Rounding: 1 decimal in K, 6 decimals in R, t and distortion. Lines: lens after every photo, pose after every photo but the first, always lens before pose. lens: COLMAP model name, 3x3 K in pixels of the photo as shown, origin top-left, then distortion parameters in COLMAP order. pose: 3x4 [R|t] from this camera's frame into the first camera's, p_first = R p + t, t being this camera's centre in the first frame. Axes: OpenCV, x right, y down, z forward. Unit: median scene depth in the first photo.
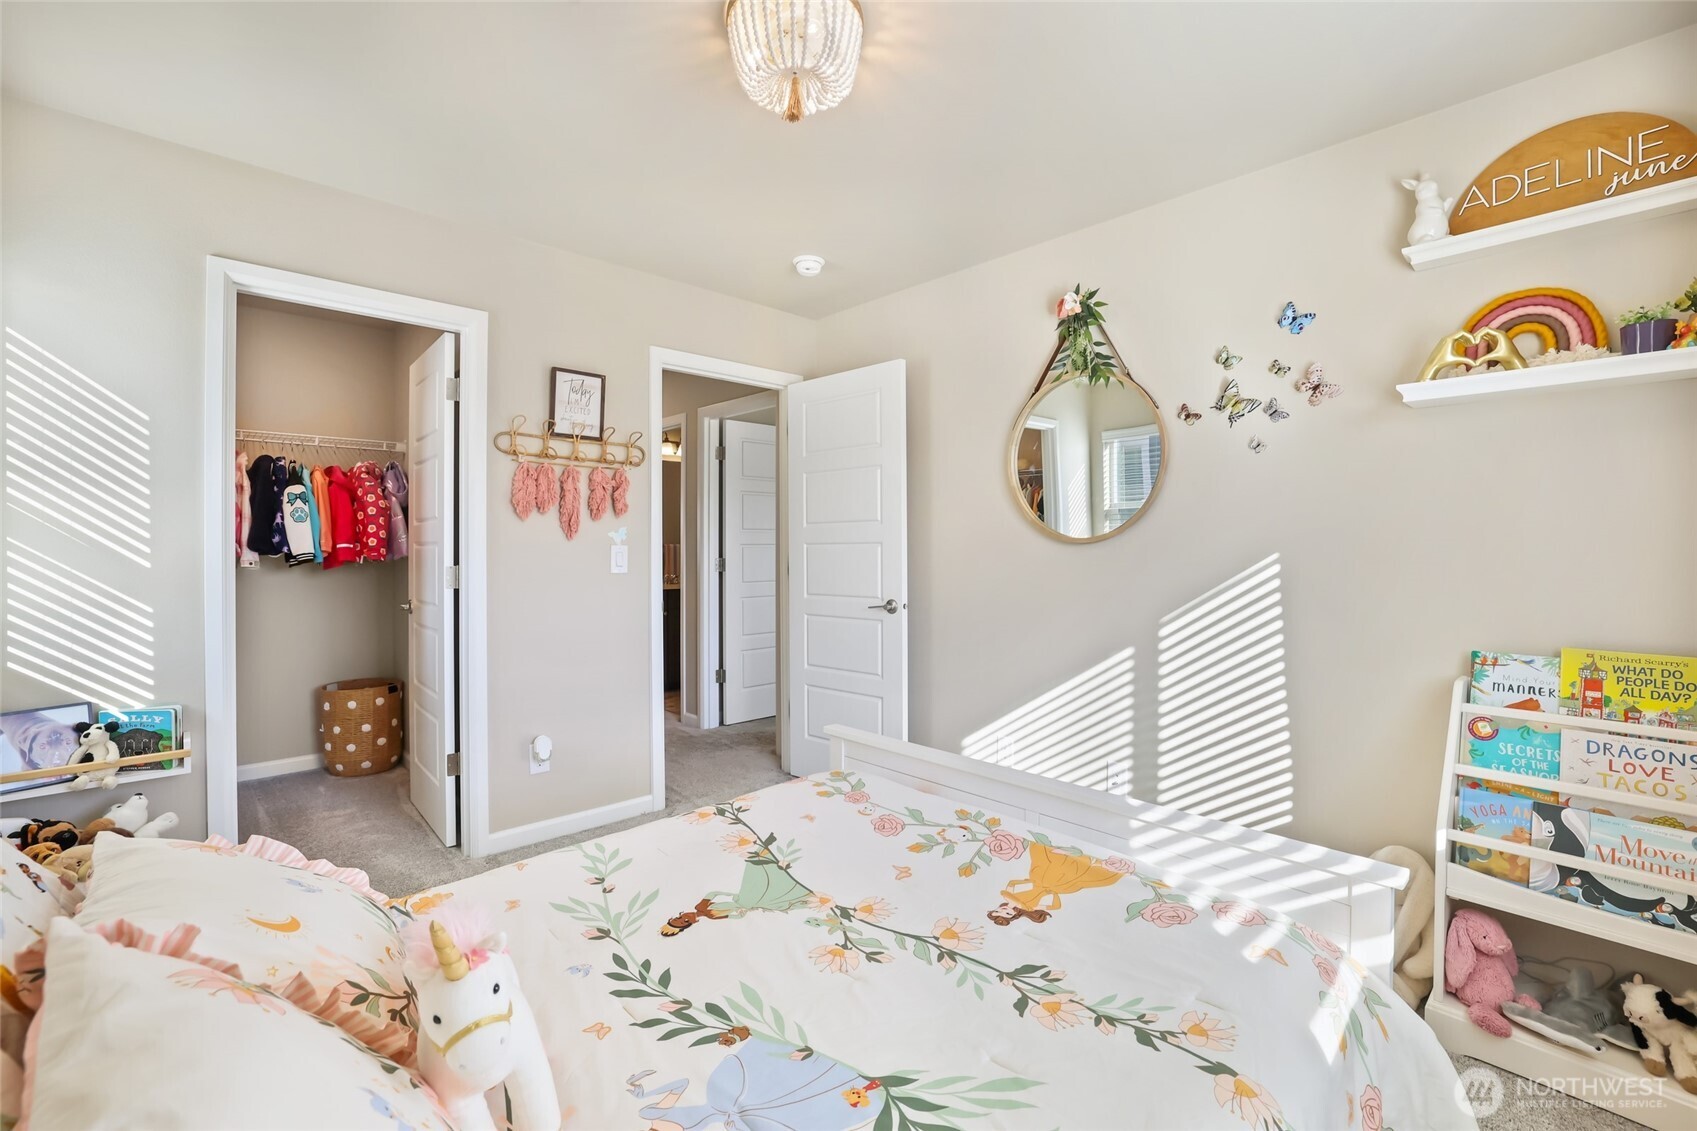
lens RADIAL K [[742.1, 0, 848.5], [0, 742.1, 565.5], [0, 0, 1]] dist [0.000615, 0.000064]
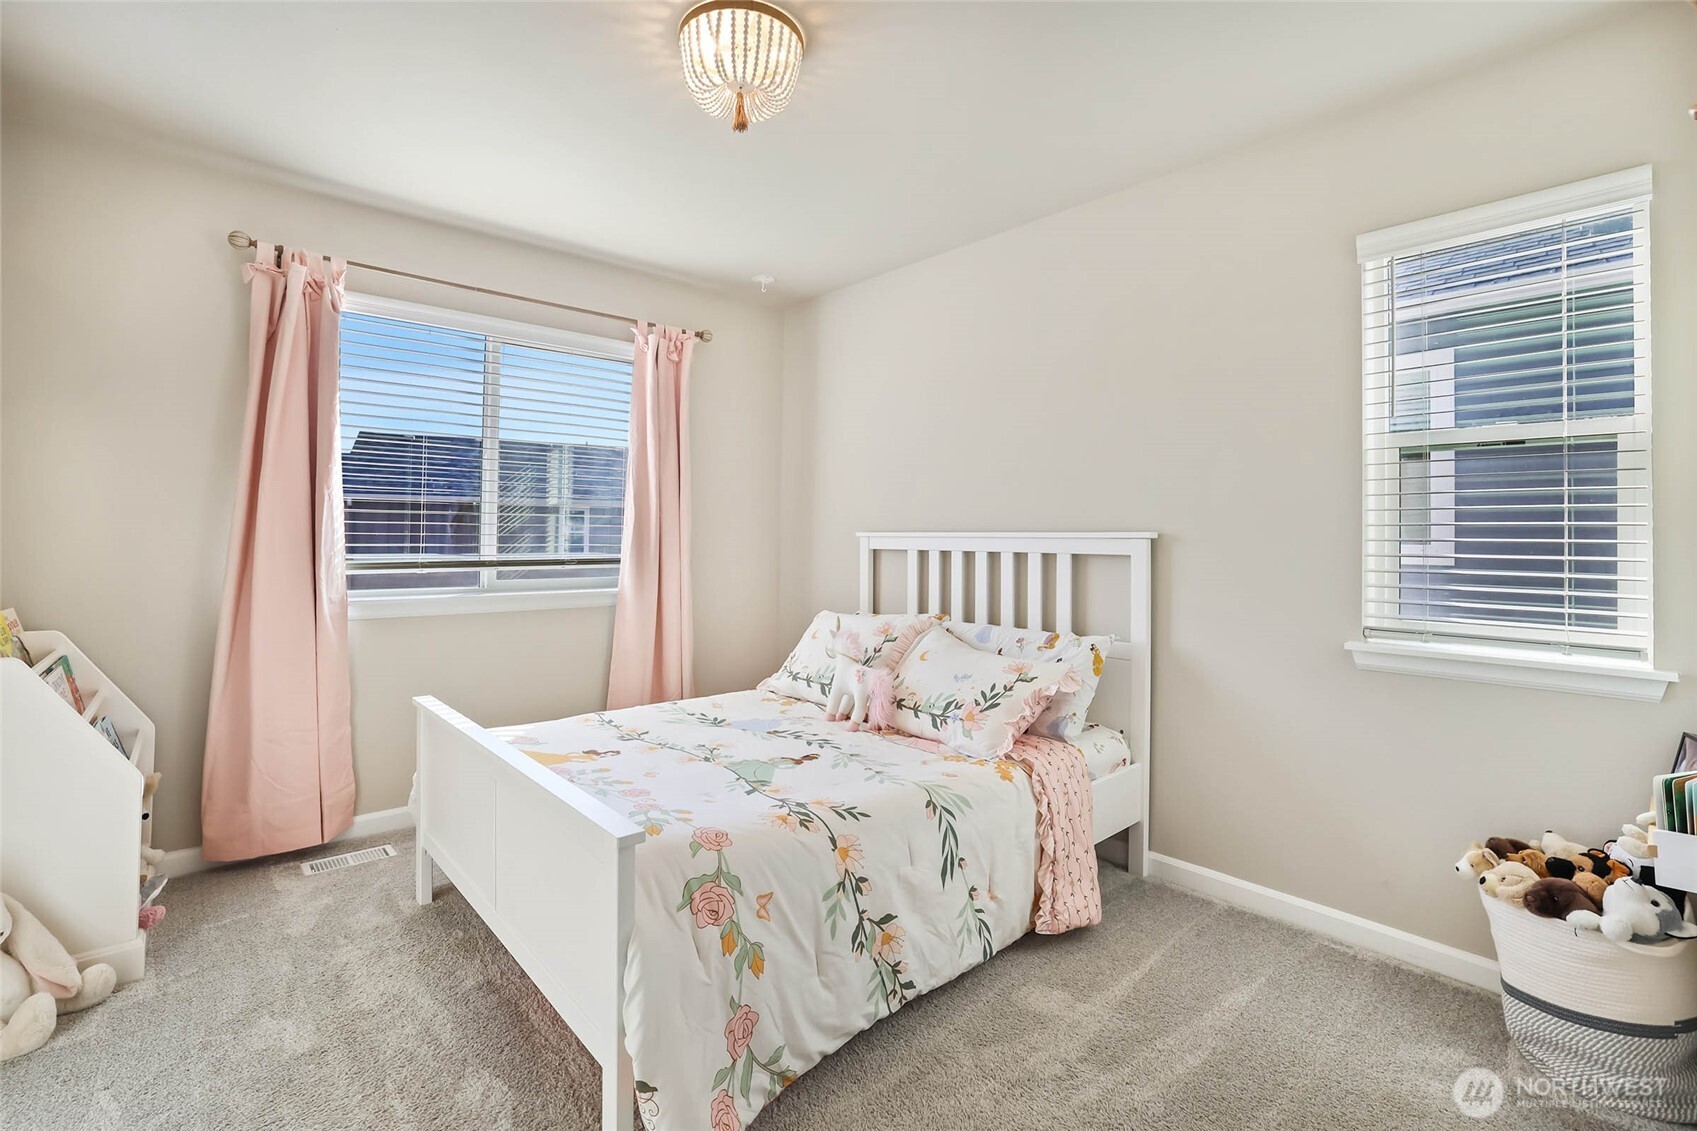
lens RADIAL K [[742.1, 0, 848.5], [0, 742.1, 565.5], [0, 0, 1]] dist [0.000615, 0.000064]
pose [[-0.999974, -0.000981, 0.007121, -0.263544], [-0.000578, 0.998414, 0.056299, -0.025061], [-0.007165, 0.056293, -0.998389, 2.122433]]
